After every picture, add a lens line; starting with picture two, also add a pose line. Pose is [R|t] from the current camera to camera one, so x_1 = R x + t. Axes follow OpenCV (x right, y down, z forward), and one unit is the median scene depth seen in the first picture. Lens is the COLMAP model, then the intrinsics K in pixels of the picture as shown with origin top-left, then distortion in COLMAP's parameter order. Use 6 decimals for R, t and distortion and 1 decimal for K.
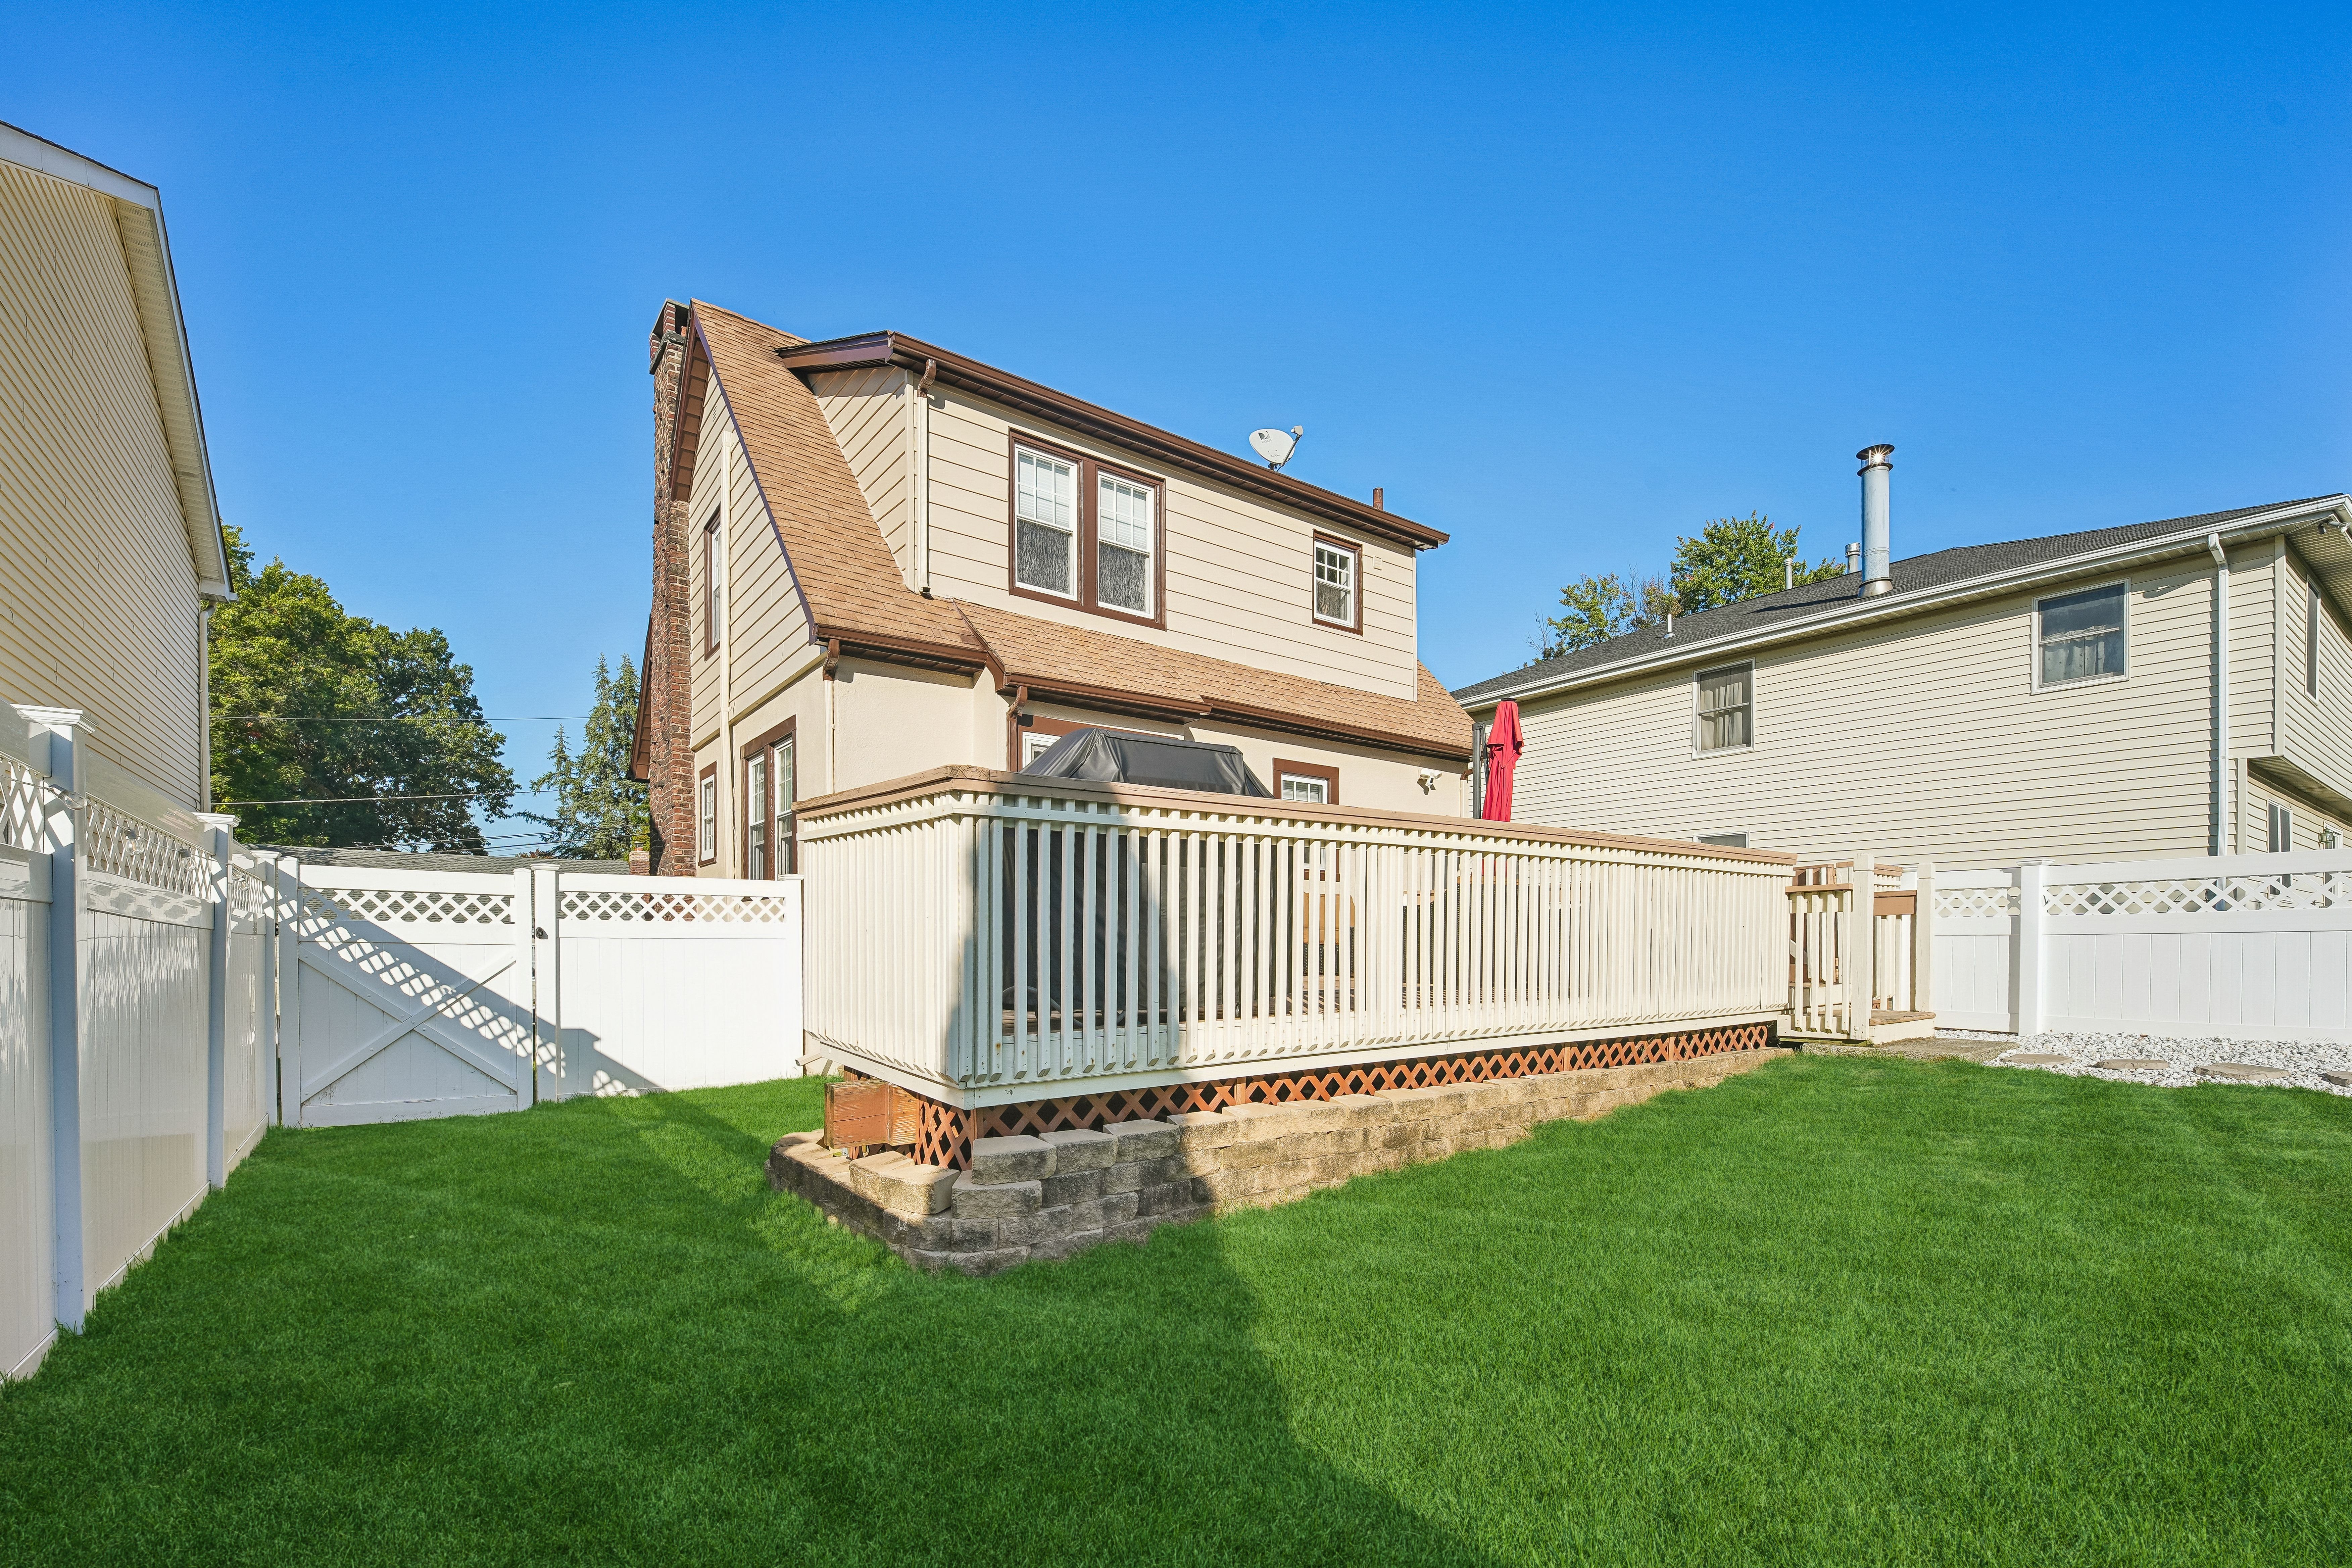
lens RADIAL K [[1013.5, 0, 1144.5], [0, 1013.5, 957.0], [0, 0, 1]] dist [-0.004264, -0.002734]
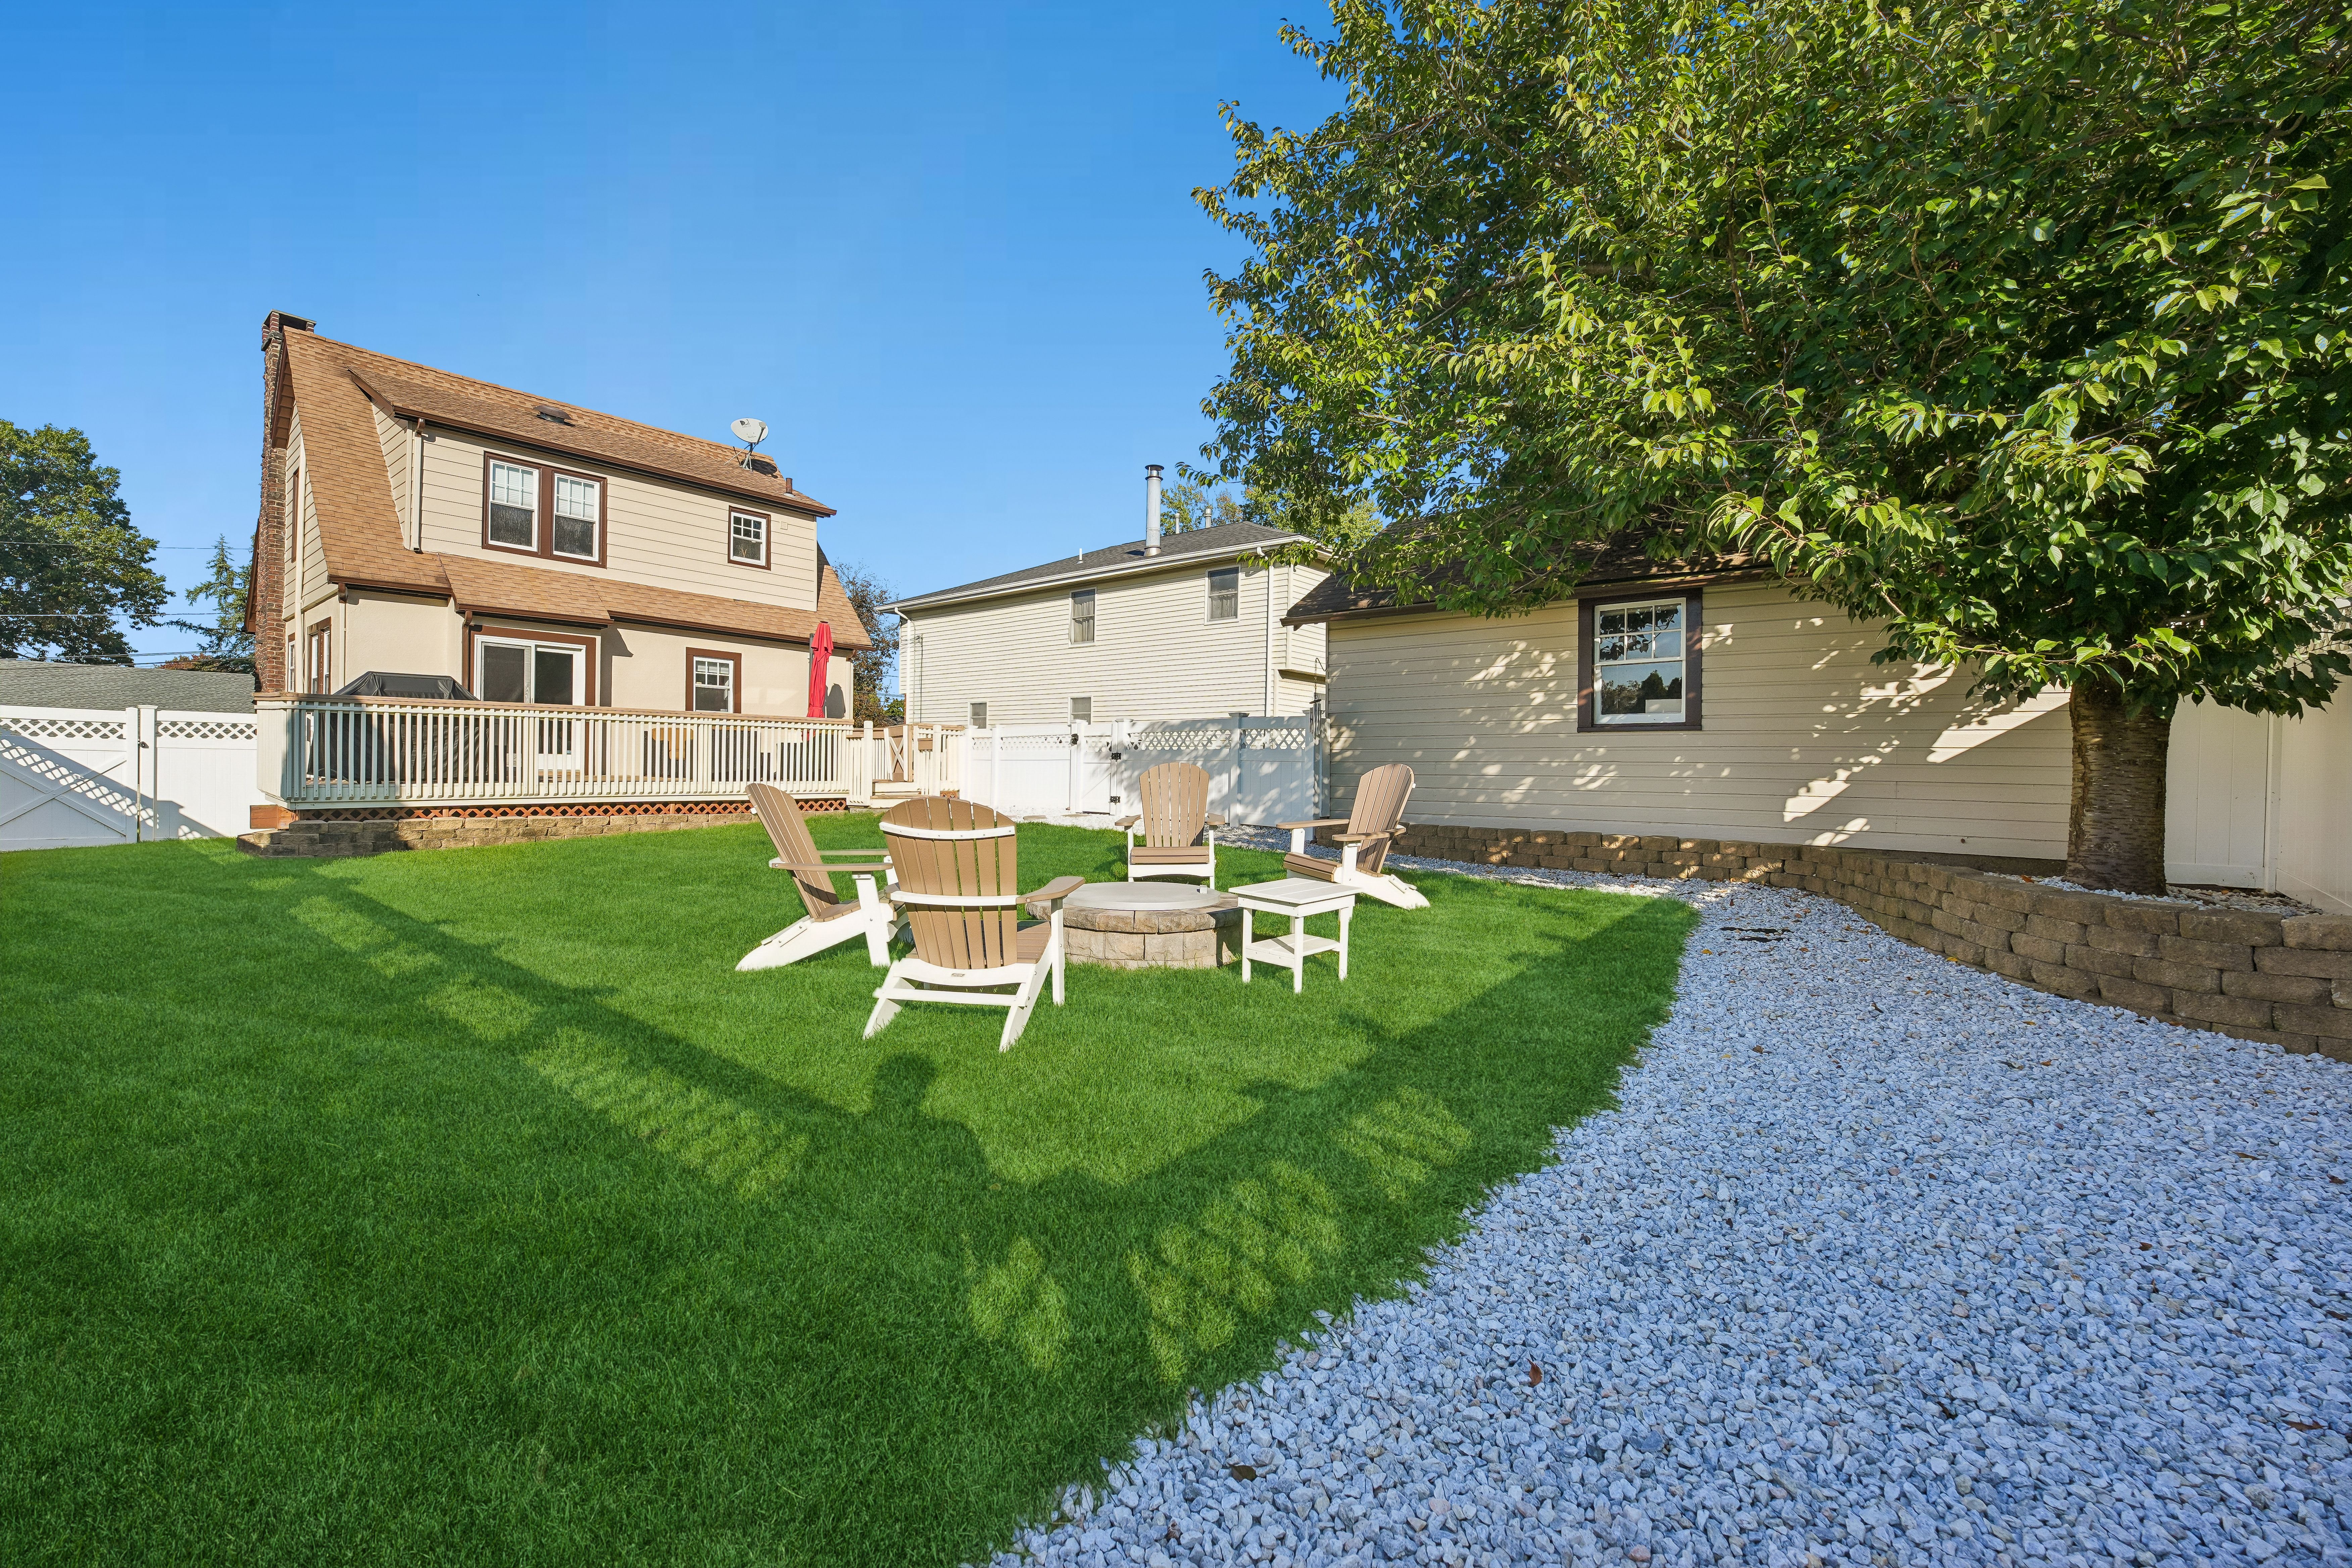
lens RADIAL K [[956.6, 0, 1172.8], [0, 956.6, 785.7], [0, 0, 1]] dist [-0.035528, 0.003542]
pose [[0.964111, 0.010569, 0.265291, 0.436922], [-0.011710, 0.999928, 0.002722, 0.013375], [-0.265243, -0.005731, 0.964165, -0.626945]]
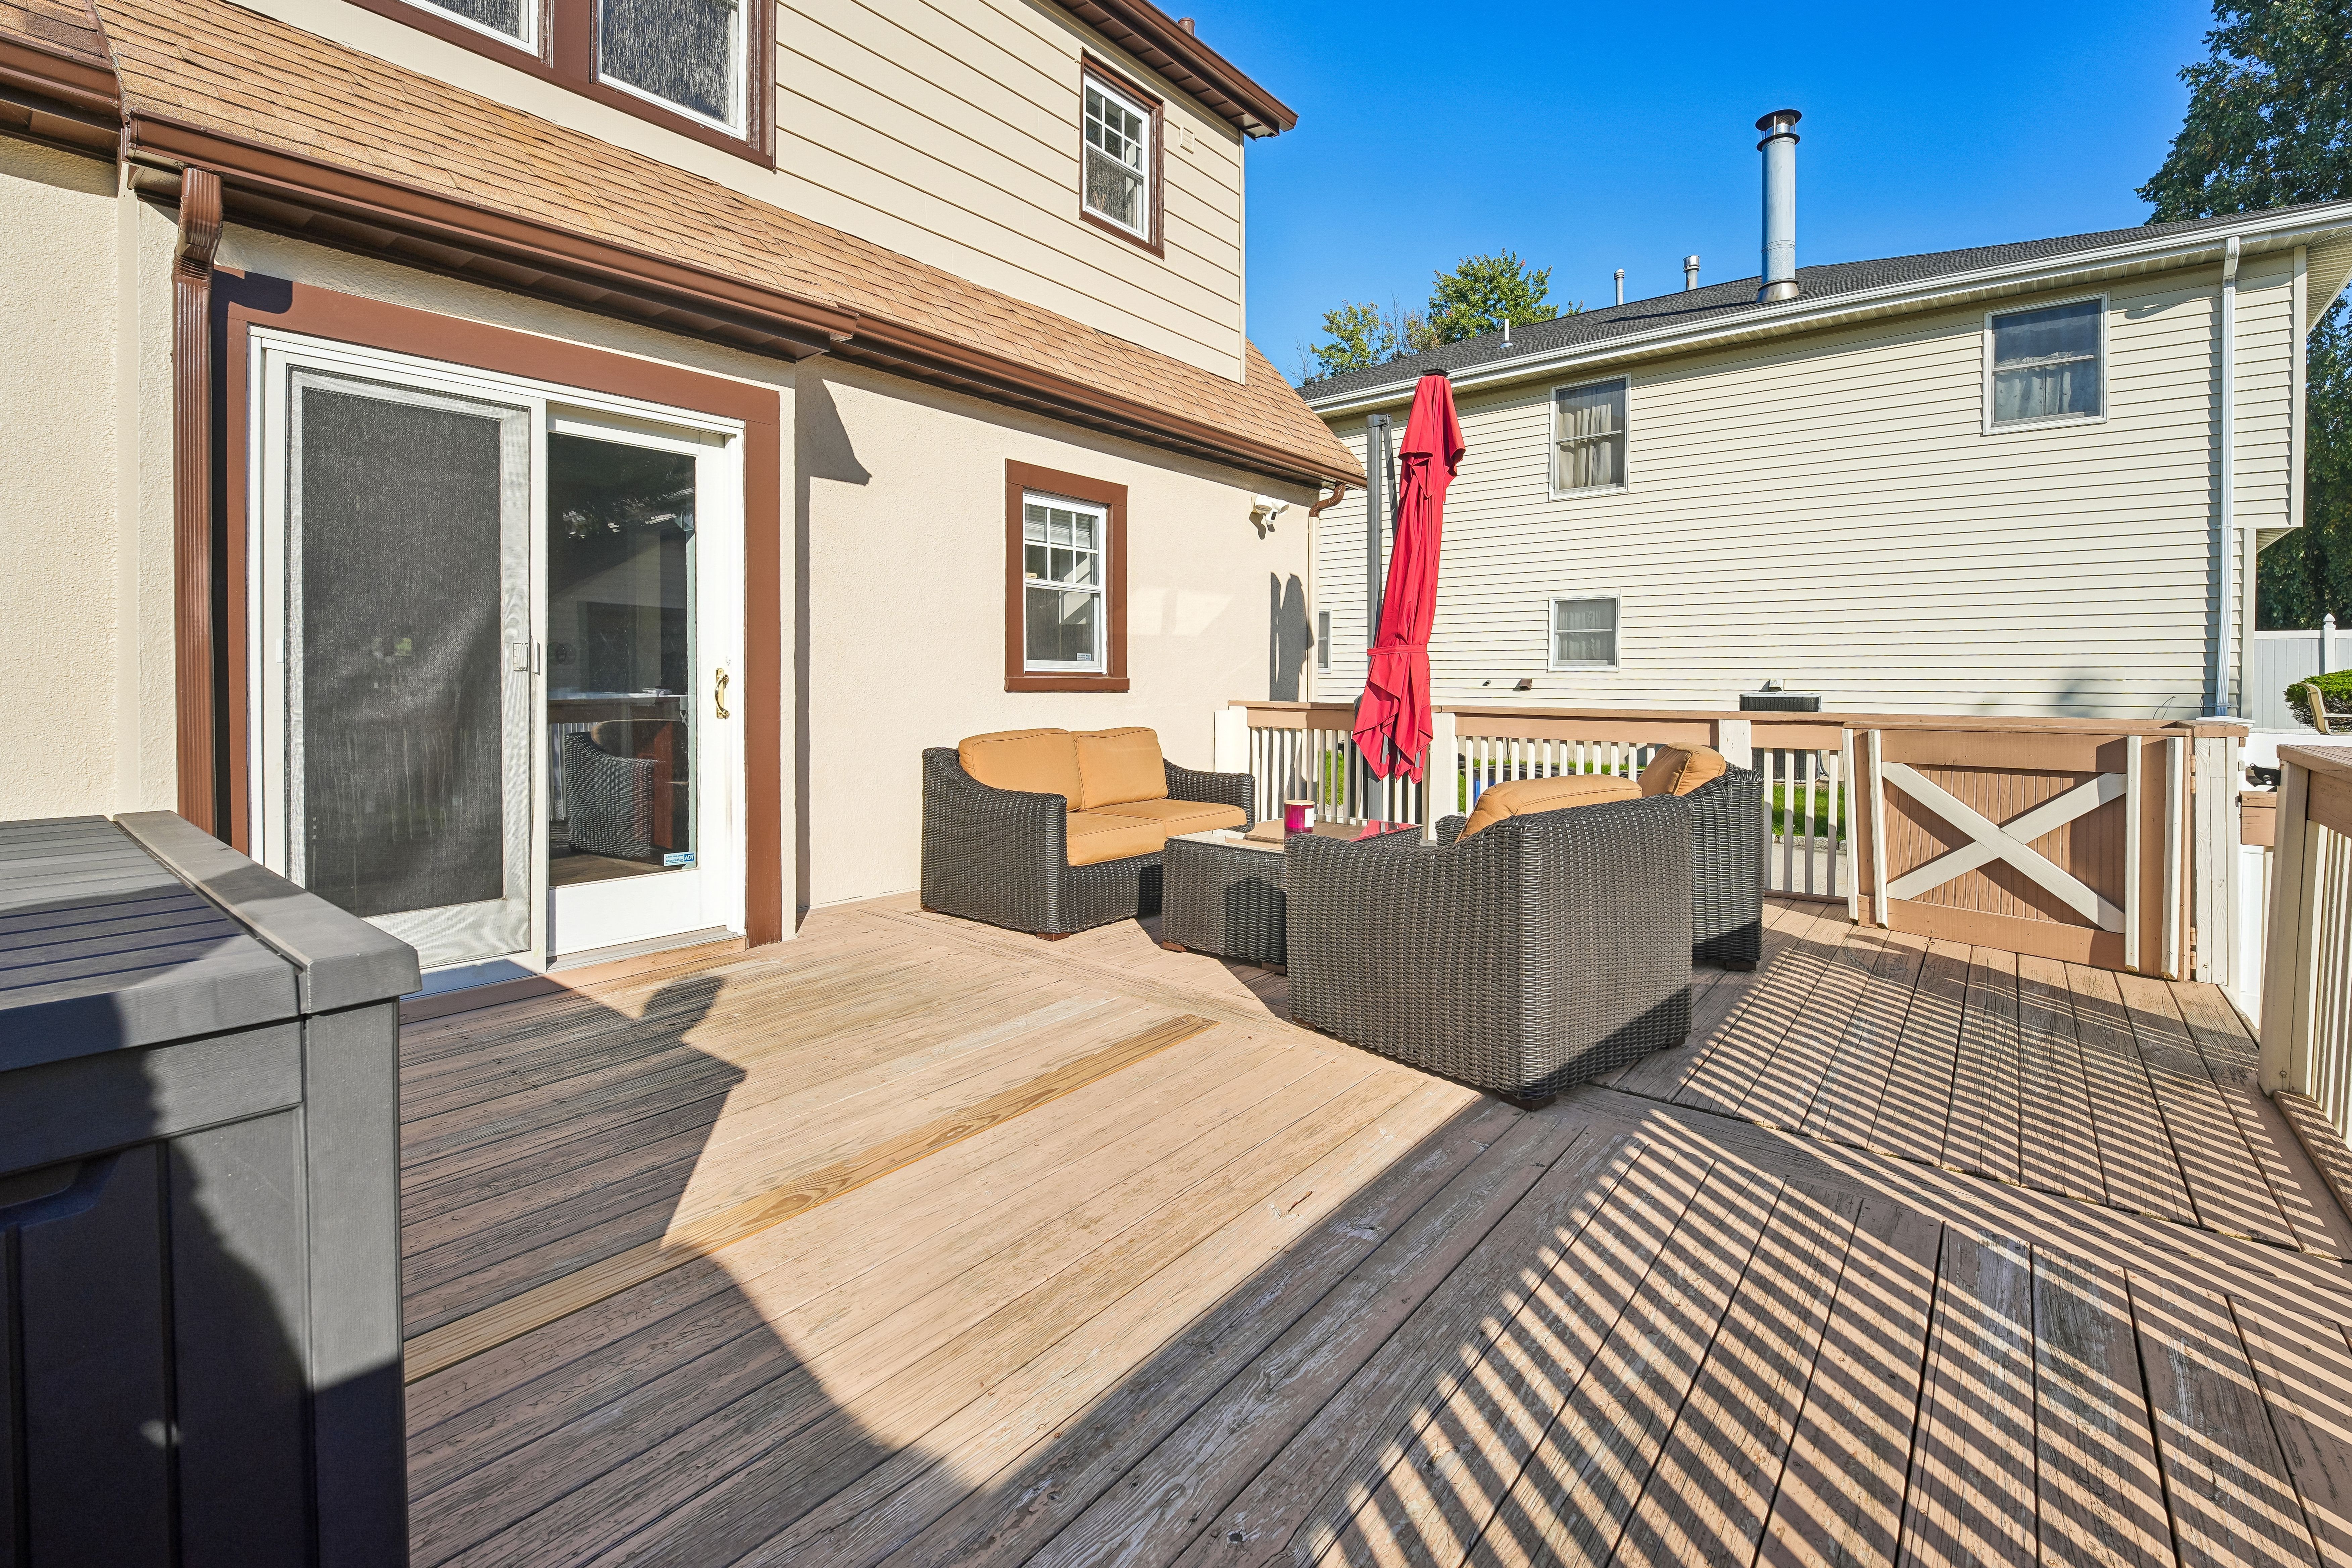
lens RADIAL K [[1028.7, 0, 1127.5], [0, 1028.7, 703.8], [0, 0, 1]] dist [-0.028426, -0.000738]
pose [[0.972739, -0.006103, 0.231823, 0.059095], [0.002494, 0.999871, 0.015861, -0.074037], [-0.231890, -0.014850, 0.972629, 0.436997]]
